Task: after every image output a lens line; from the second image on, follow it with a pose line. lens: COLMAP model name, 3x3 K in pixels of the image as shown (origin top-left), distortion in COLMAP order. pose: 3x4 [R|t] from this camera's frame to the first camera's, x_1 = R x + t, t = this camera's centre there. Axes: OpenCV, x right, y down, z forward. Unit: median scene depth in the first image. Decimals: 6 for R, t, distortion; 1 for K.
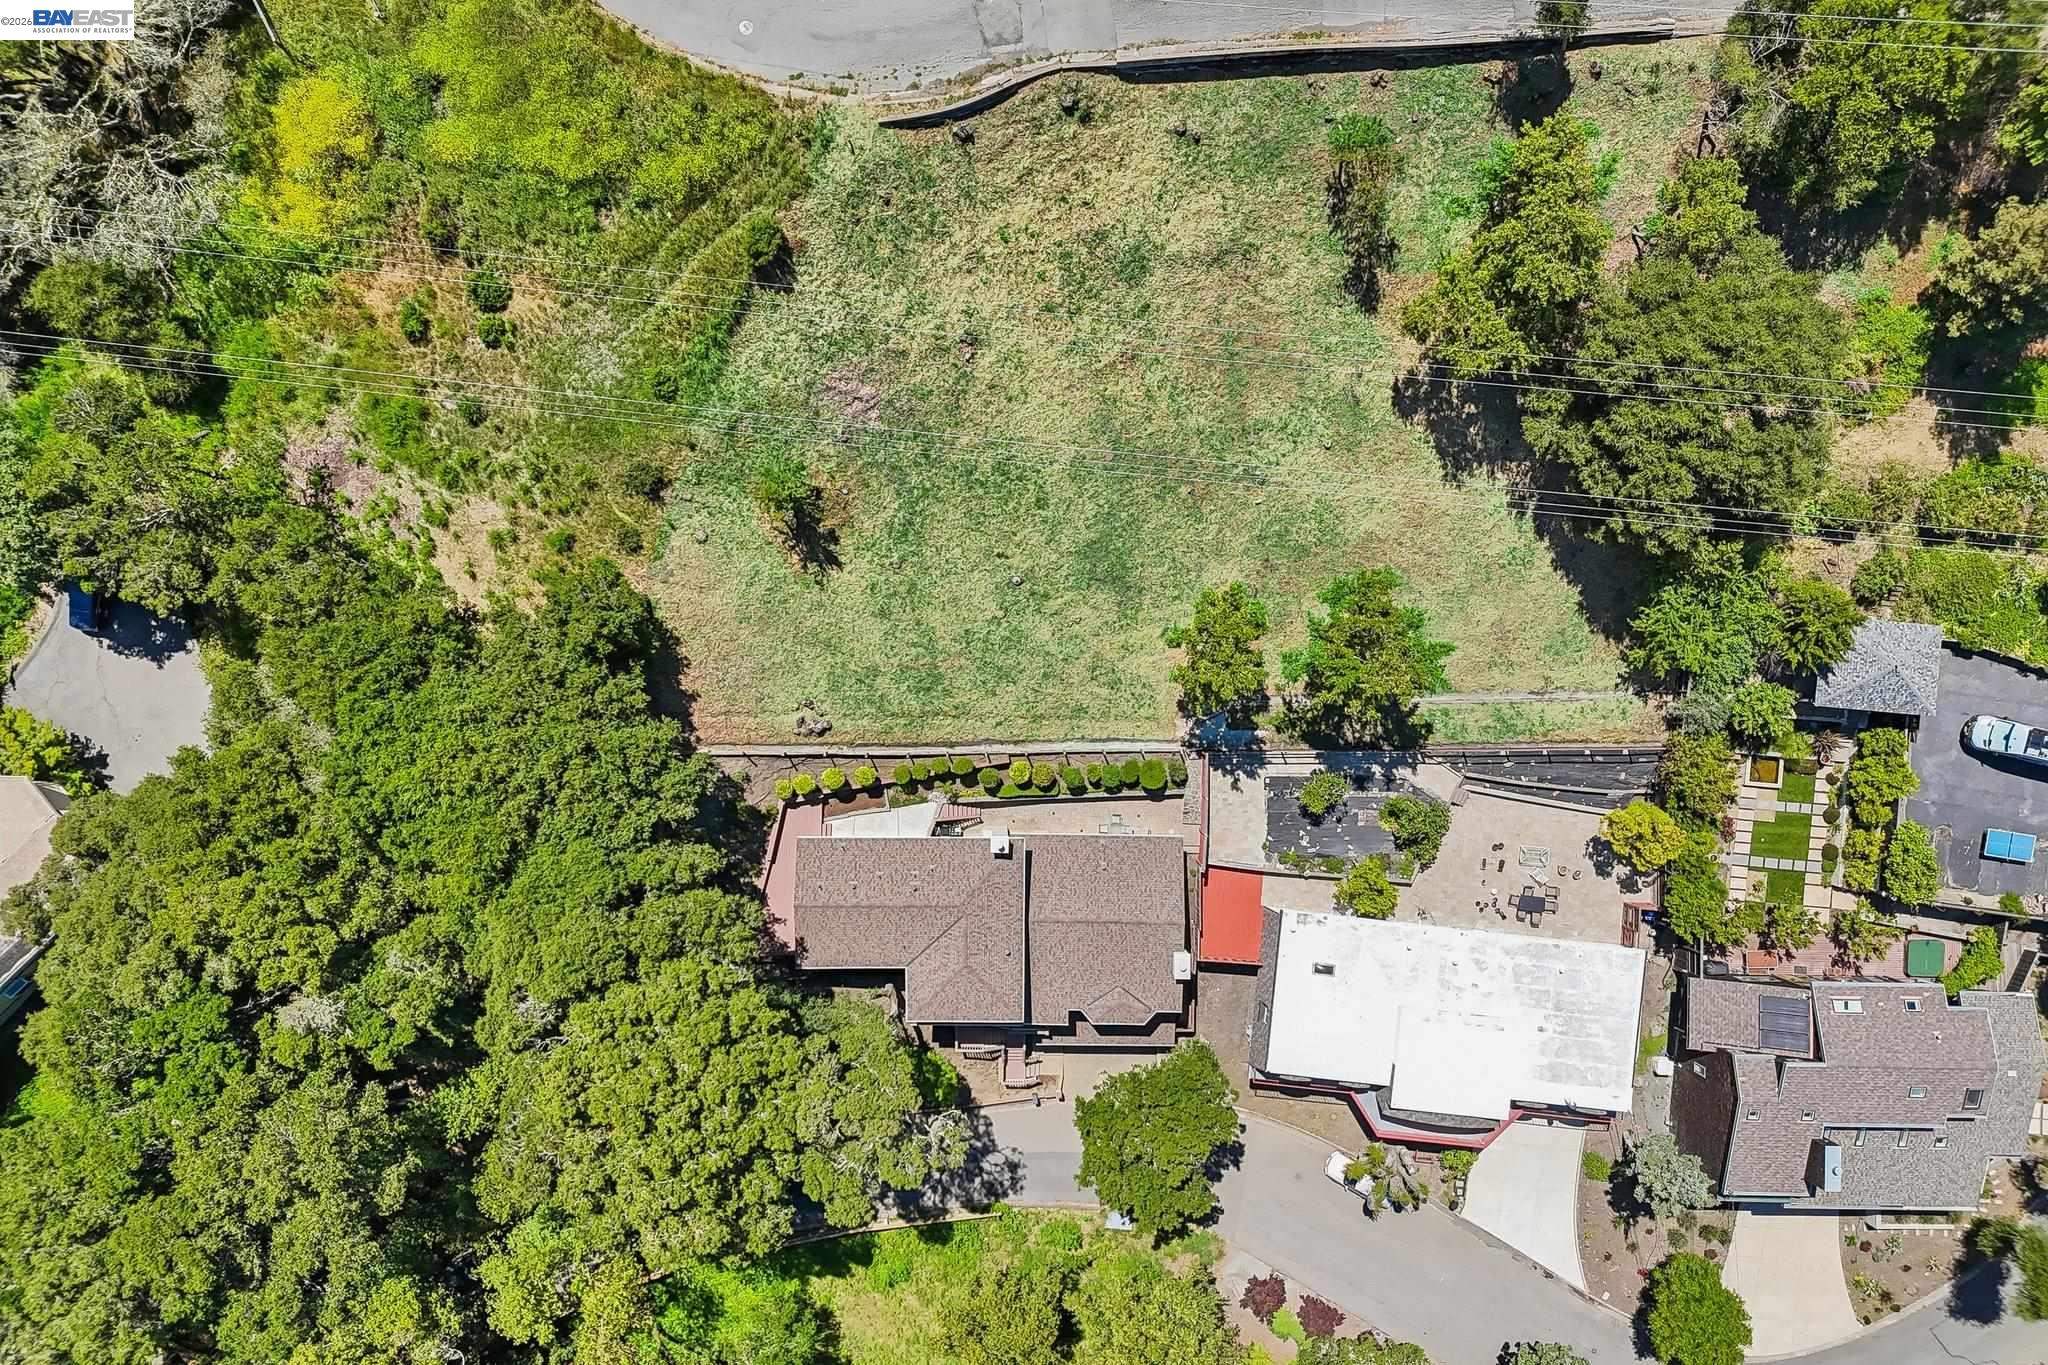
lens RADIAL K [[1527.1, 0, 1035.5], [0, 1527.1, 678.3], [0, 0, 1]] dist [0.090990, -0.085728]
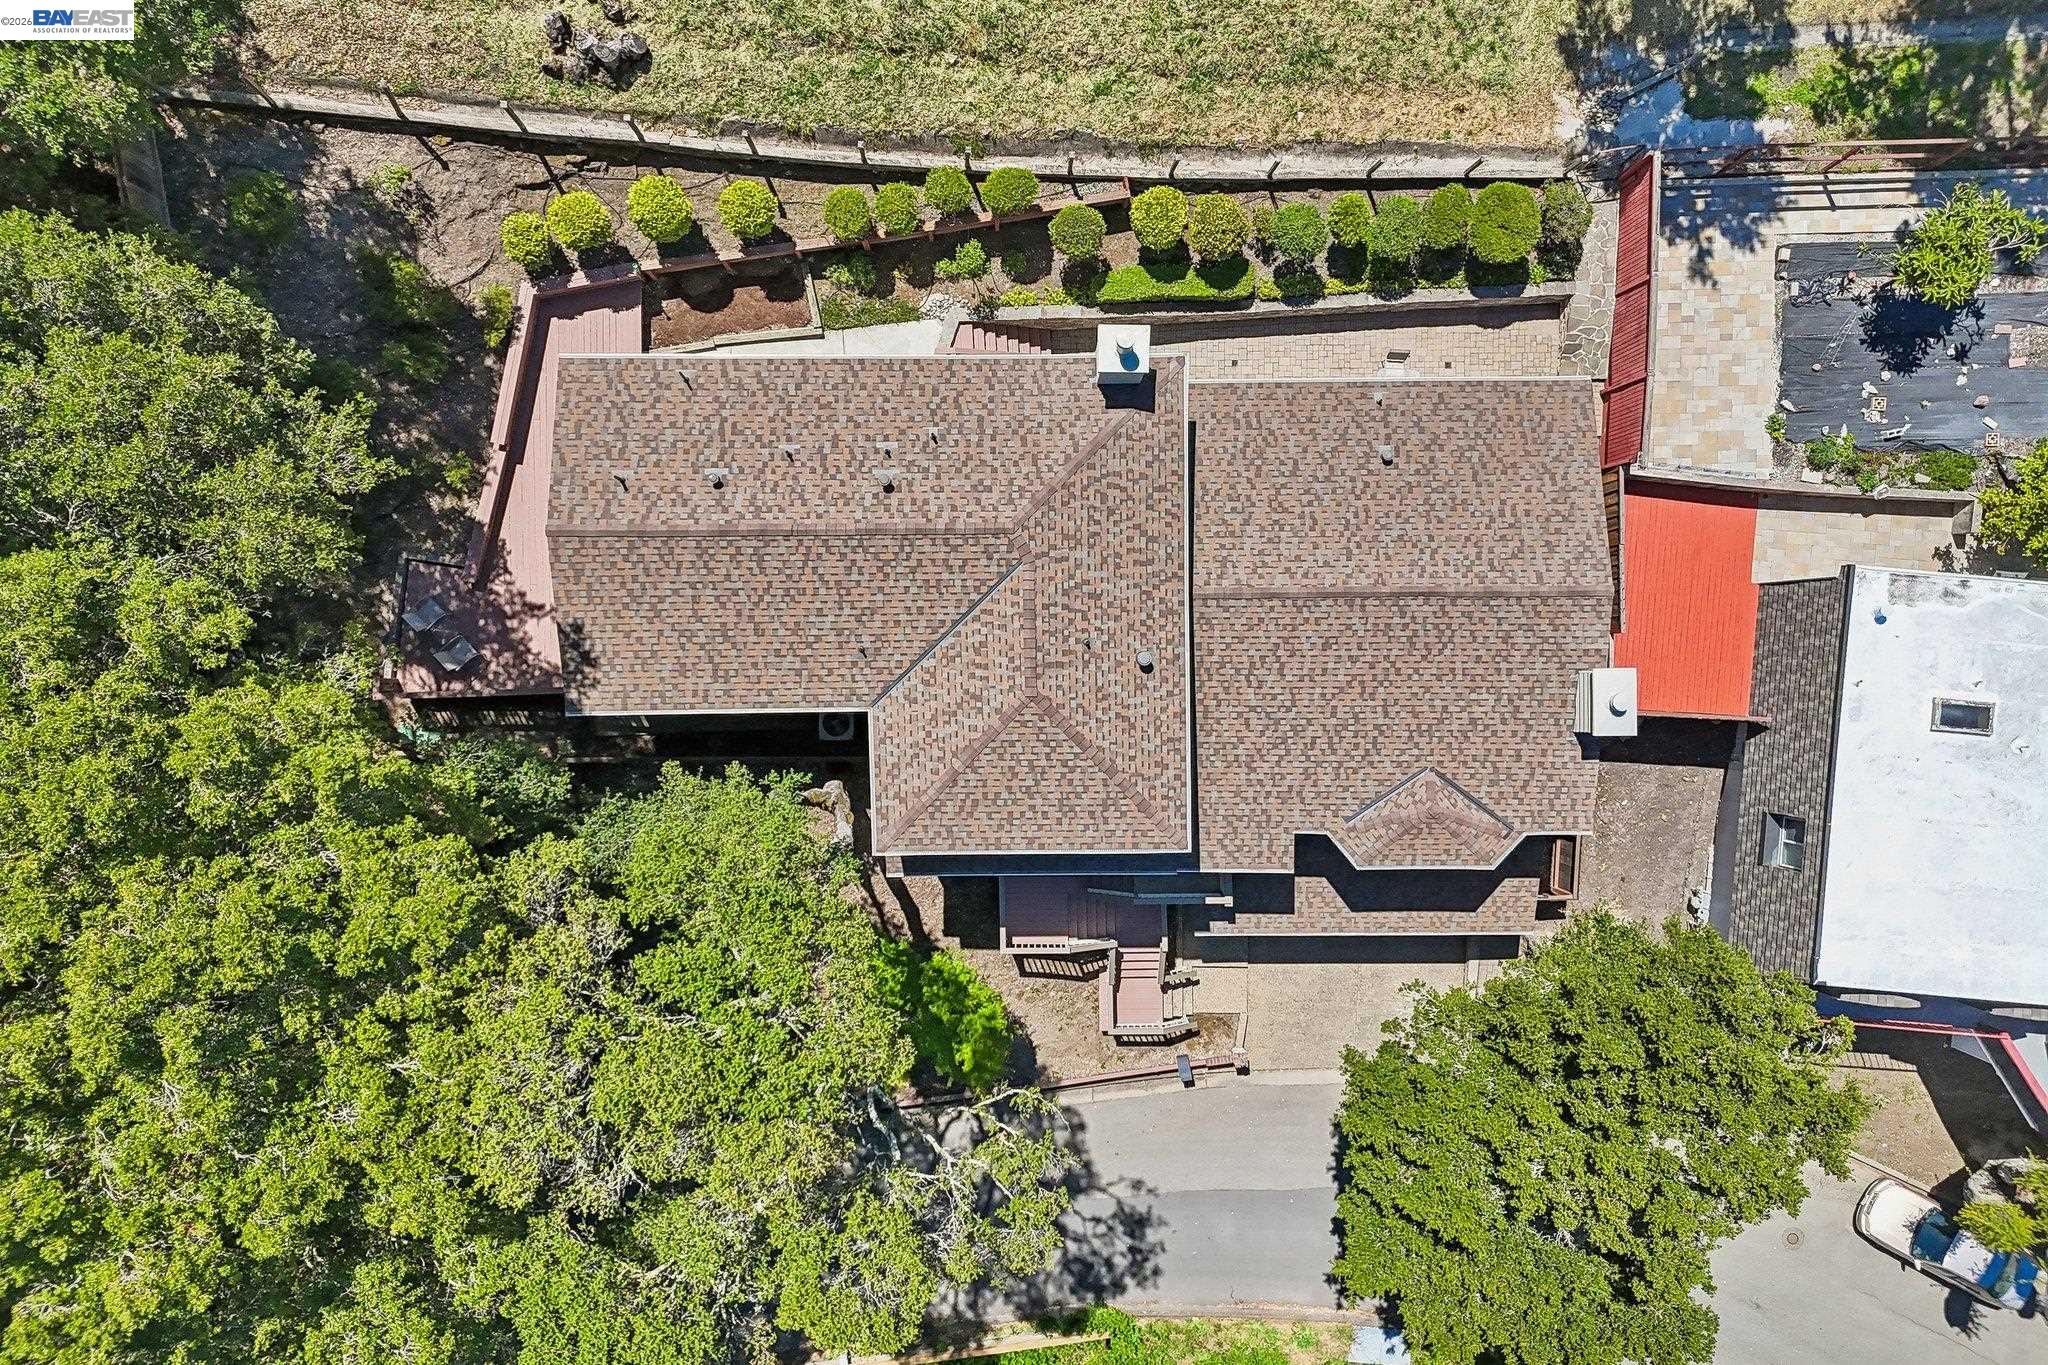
lens RADIAL K [[1436.3, 0, 1021.1], [0, 1436.3, 723.6], [0, 0, 1]] dist [0.056439, -0.038911]
pose [[0.999821, -0.017912, -0.006147, -0.043935], [0.017985, 0.999764, 0.012150, 0.180123], [0.005928, -0.012259, 0.999907, 0.626773]]
